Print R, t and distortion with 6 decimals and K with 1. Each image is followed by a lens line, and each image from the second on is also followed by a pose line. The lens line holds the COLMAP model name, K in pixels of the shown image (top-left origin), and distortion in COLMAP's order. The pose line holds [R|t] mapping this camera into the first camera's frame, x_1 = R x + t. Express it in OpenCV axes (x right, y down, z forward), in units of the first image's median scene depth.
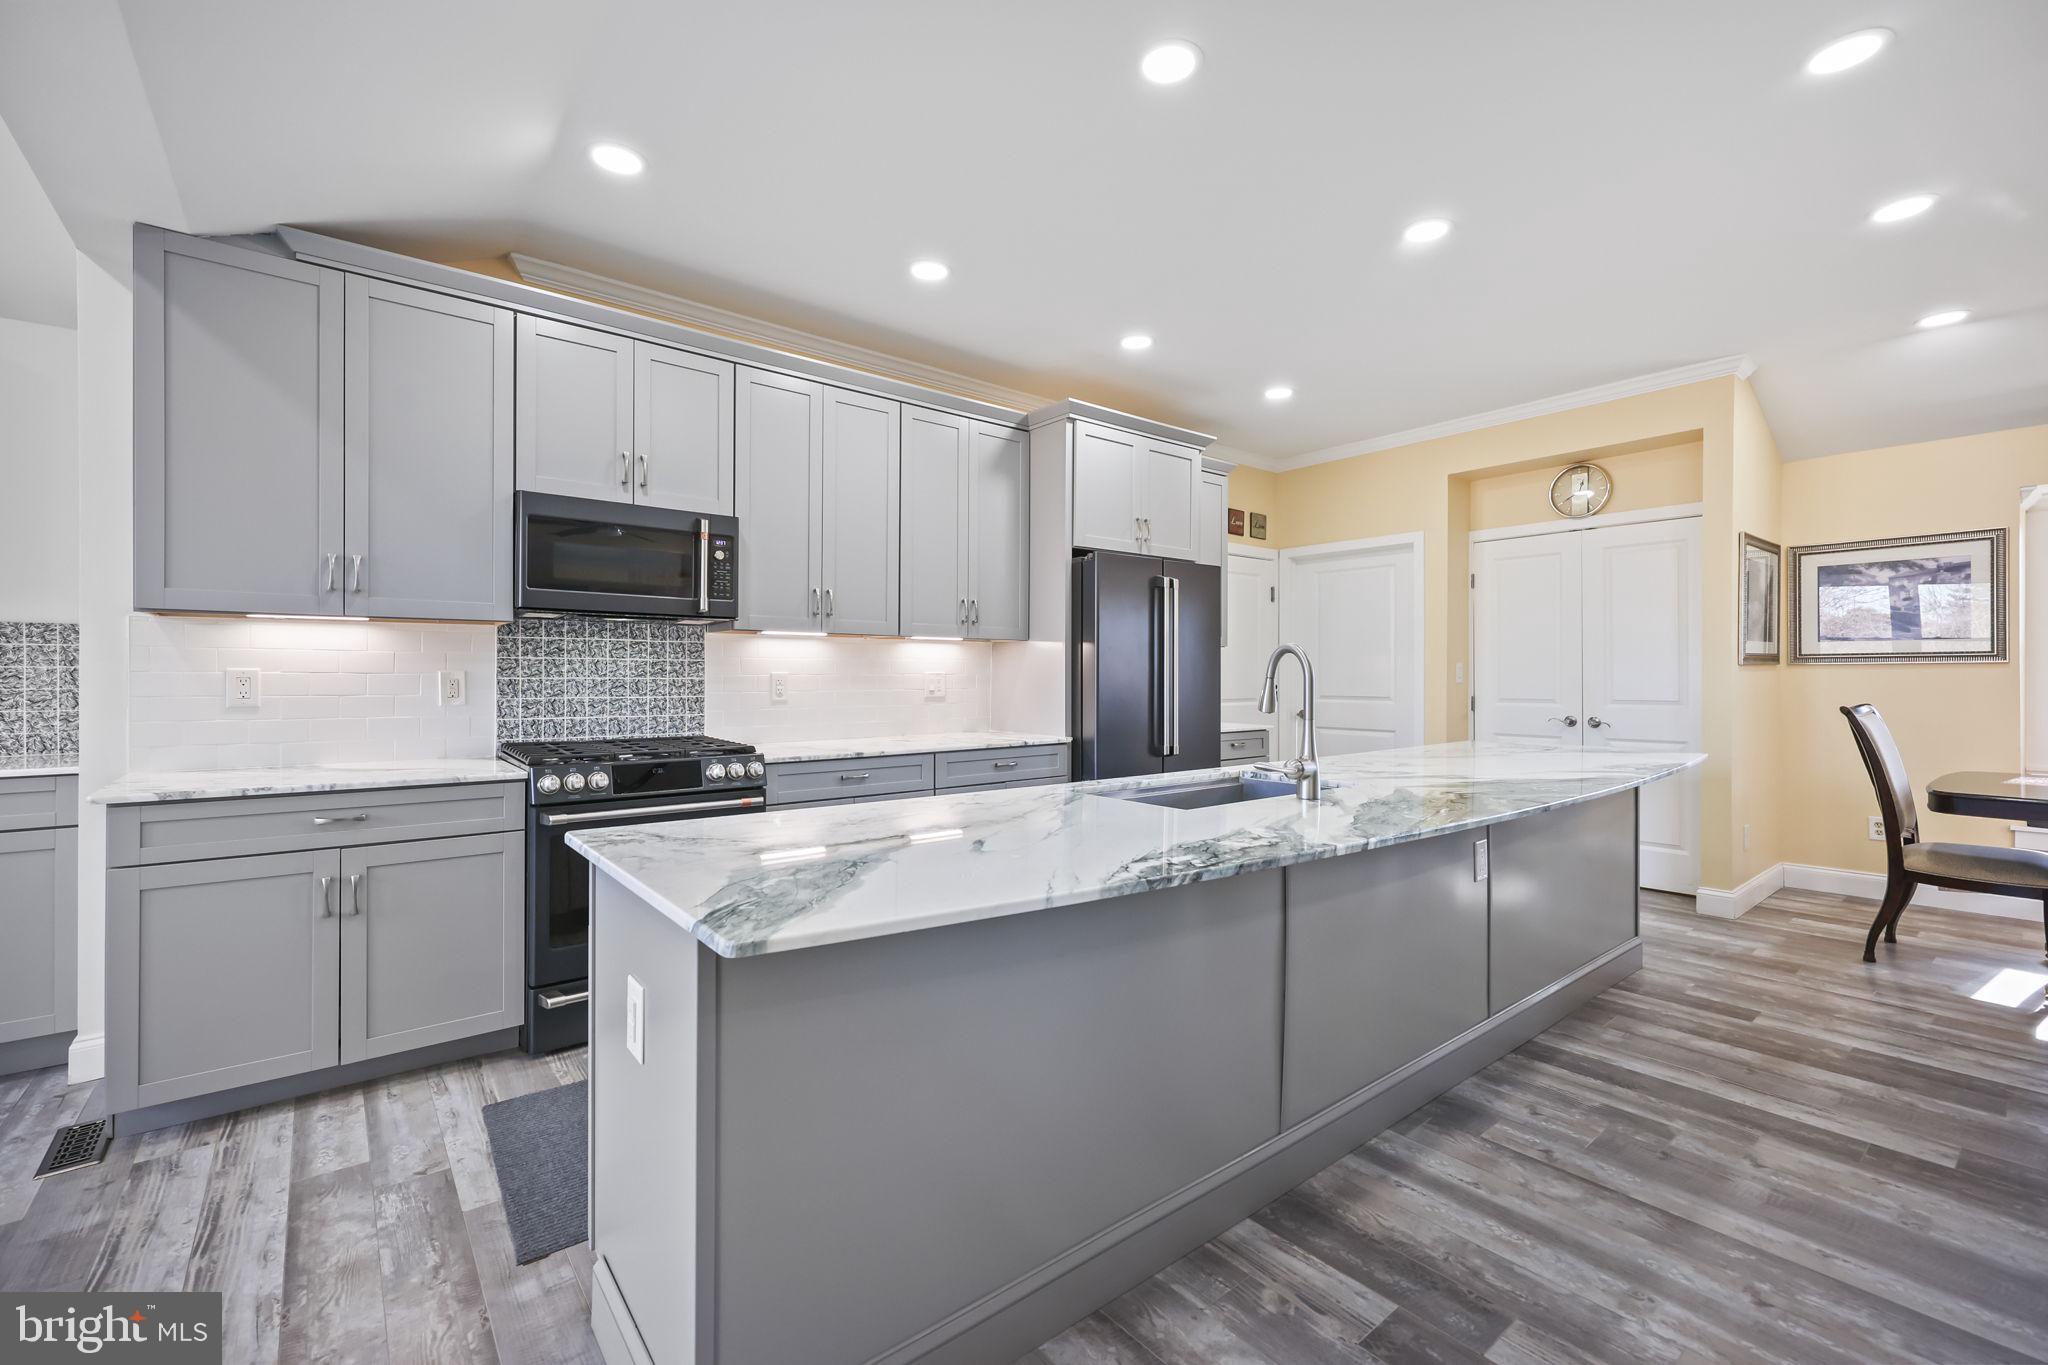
lens RADIAL K [[865.9, 0, 1027.5], [0, 865.9, 675.7], [0, 0, 1]] dist [0.003324, 0.000276]
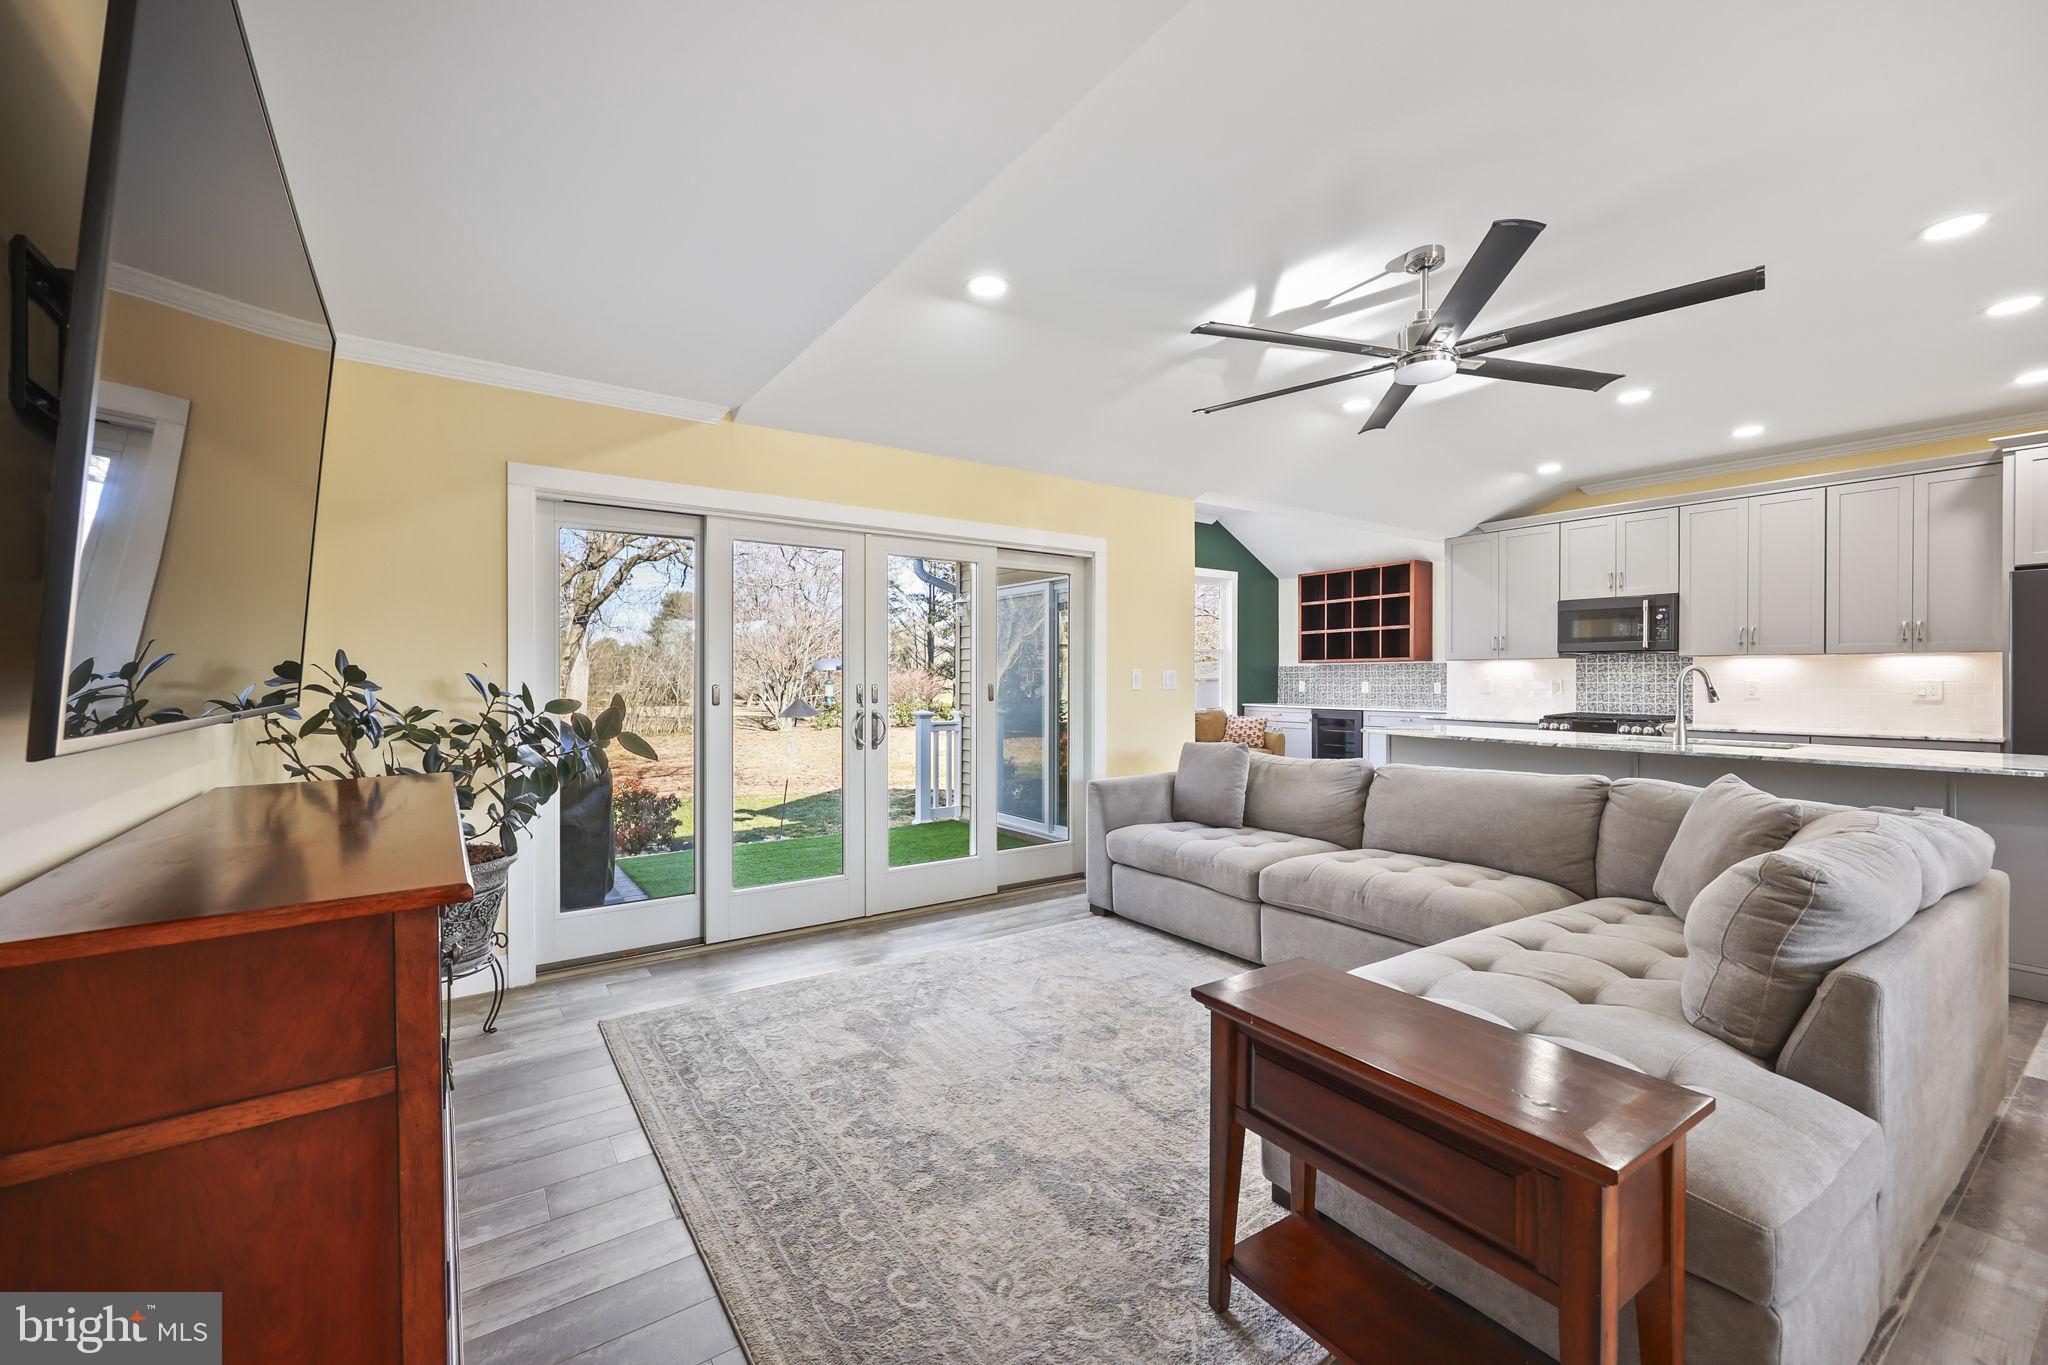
lens RADIAL K [[826.3, 0, 1023.1], [0, 826.3, 678.3], [0, 0, 1]] dist [0.001671, 0.000142]
pose [[-0.074543, -0.000508, -0.997218, 1.462419], [-0.001706, 0.999998, -0.000382, -0.004526], [0.997216, 0.001673, -0.074544, -0.217058]]
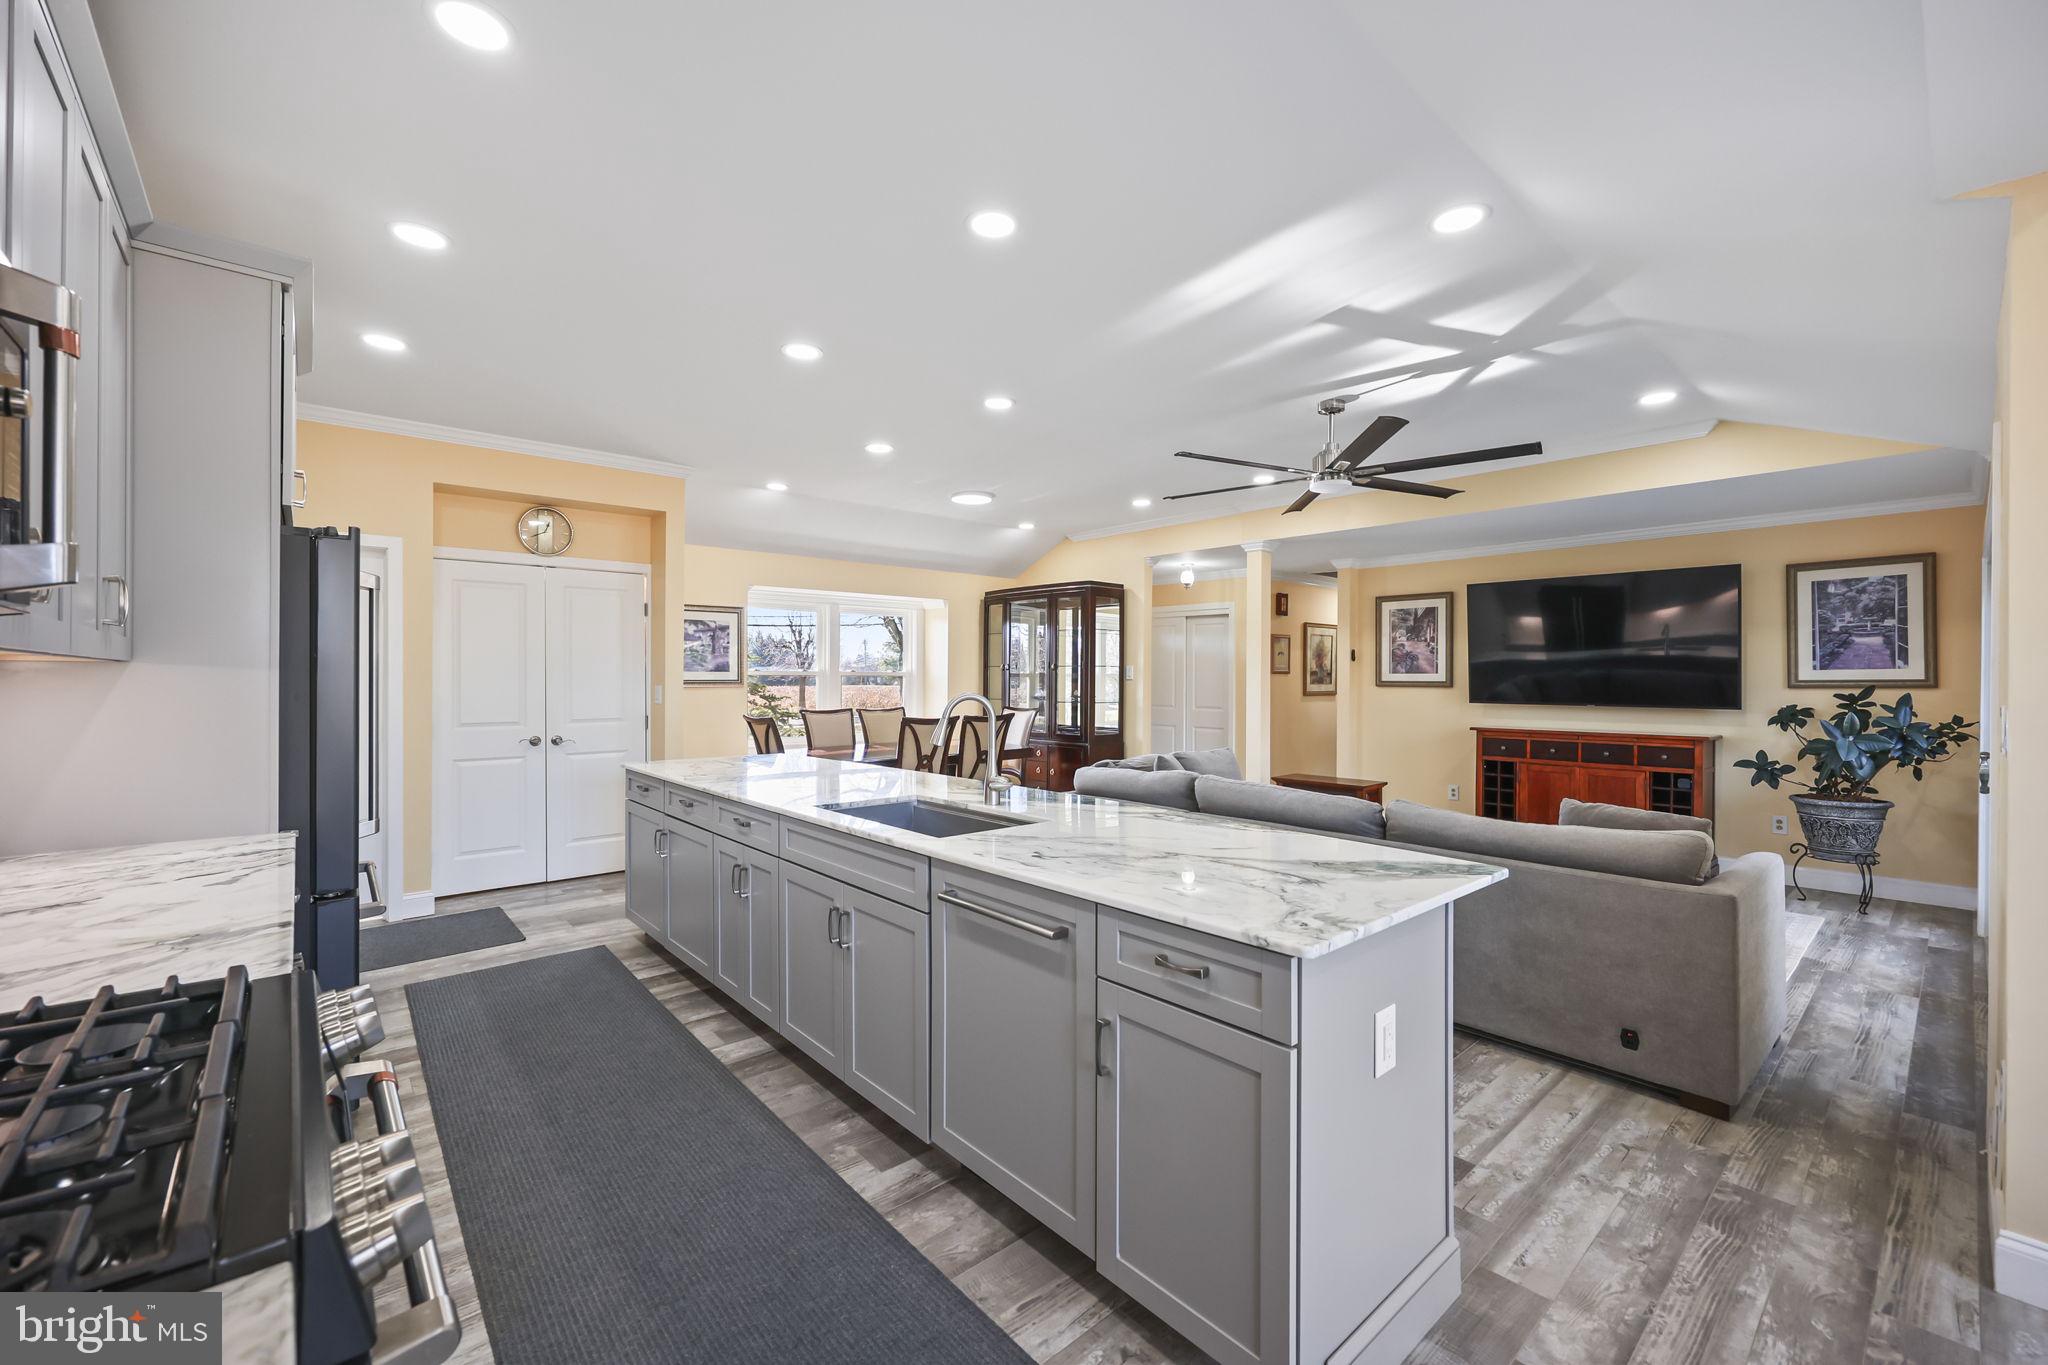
lens RADIAL K [[826.3, 0, 1023.1], [0, 826.3, 678.3], [0, 0, 1]] dist [0.001671, 0.000142]
pose [[-0.036202, -0.000879, 0.999344, -0.642763], [-0.001279, 0.999999, 0.000834, -0.041422], [-0.999344, -0.001248, -0.036203, 0.638742]]
